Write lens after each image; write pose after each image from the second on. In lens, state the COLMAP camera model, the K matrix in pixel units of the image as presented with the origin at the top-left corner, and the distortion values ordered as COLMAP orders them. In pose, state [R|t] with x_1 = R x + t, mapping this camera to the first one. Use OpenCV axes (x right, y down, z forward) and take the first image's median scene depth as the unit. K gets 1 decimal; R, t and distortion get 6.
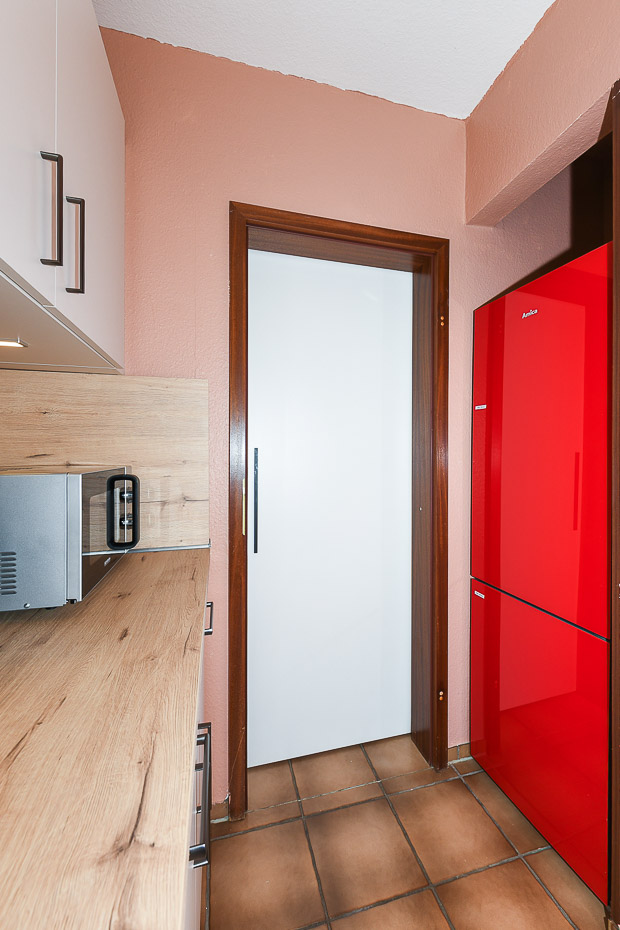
lens RADIAL K [[381.8, 0, 313.4], [0, 381.8, 459.5], [0, 0, 1]] dist [0.003078, -0.003112]
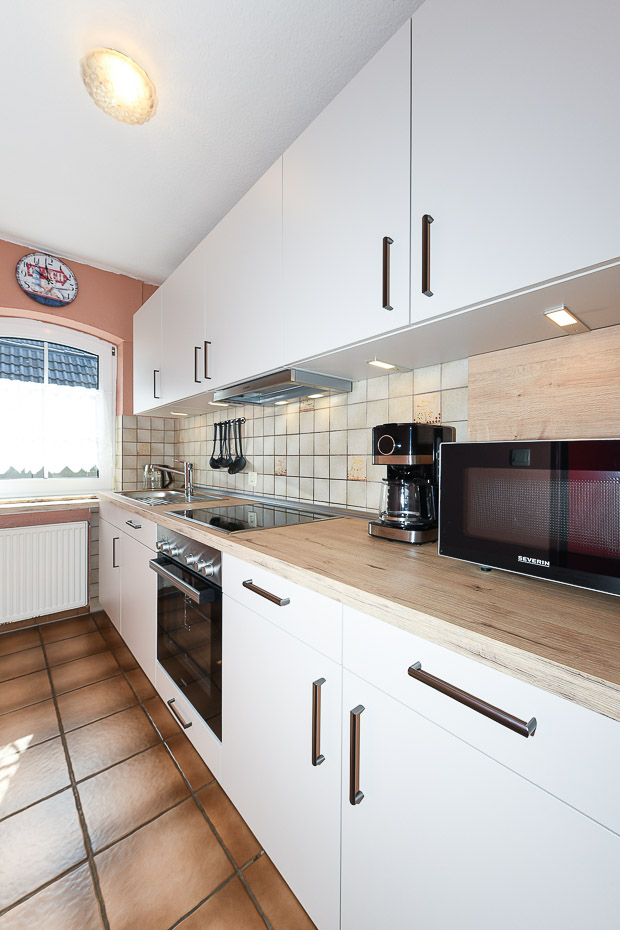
lens RADIAL K [[358.9, 0, 312.2], [0, 358.9, 460.9], [0, 0, 1]] dist [-0.000797, -0.001763]
pose [[-0.892675, -0.005550, -0.450667, 0.234224], [-0.013186, 0.999818, 0.013808, 0.089027], [0.450508, 0.018268, -0.892586, 1.959865]]
